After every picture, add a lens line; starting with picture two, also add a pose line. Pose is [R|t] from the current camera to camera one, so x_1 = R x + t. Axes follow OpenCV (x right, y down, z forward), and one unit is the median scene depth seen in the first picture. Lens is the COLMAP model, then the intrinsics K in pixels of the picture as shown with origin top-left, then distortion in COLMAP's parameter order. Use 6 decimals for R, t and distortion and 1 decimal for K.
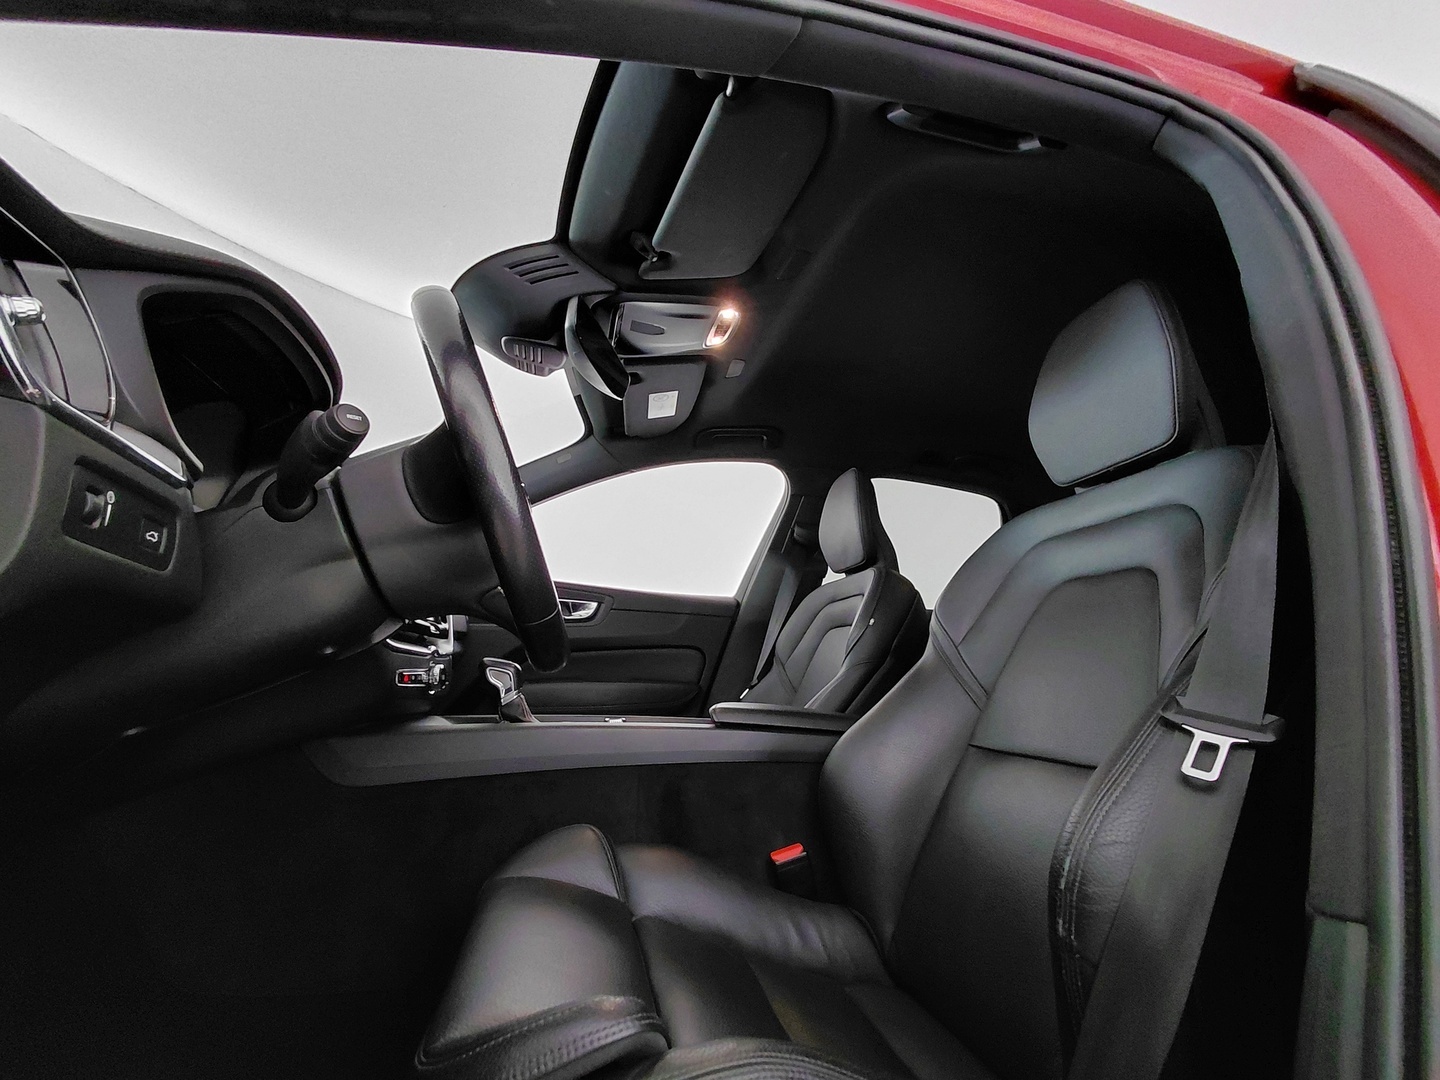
lens RADIAL K [[665.1, 0, 728.1], [0, 665.1, 536.9], [0, 0, 1]] dist [0.000414, 0.000068]
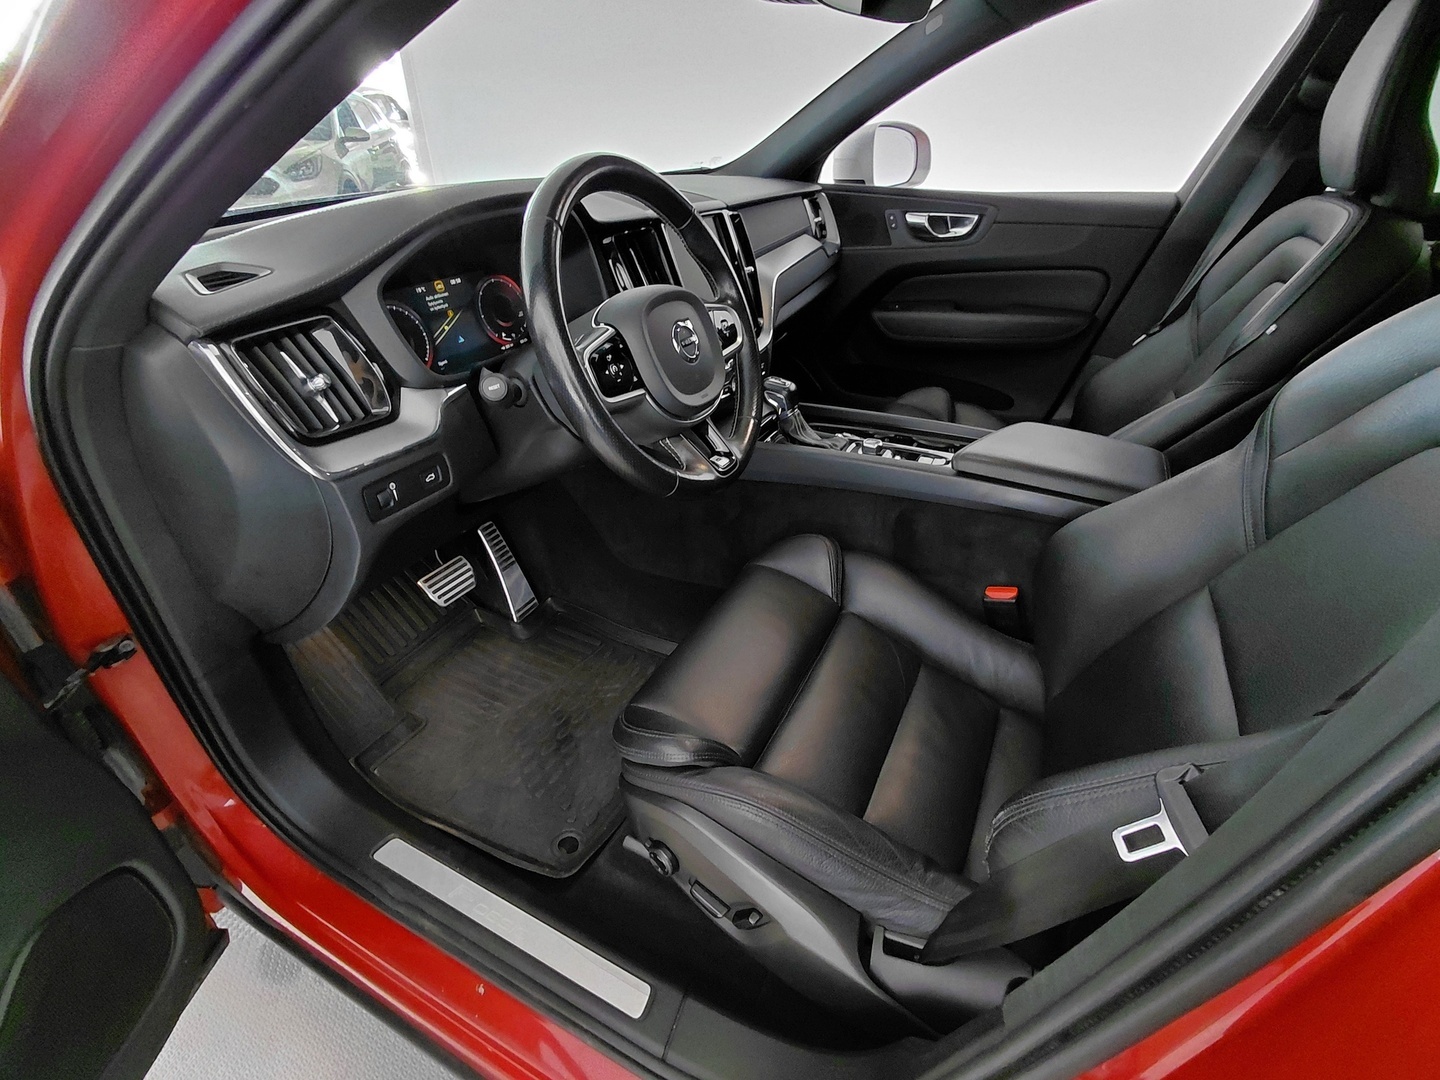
lens RADIAL K [[665.1, 0, 728.1], [0, 665.1, 536.9], [0, 0, 1]] dist [0.000414, 0.000068]
pose [[0.755459, 0.285177, -0.589878, 0.192778], [0.197420, 0.759388, 0.619964, -0.189308], [0.624746, -0.584811, 0.517387, 0.107406]]
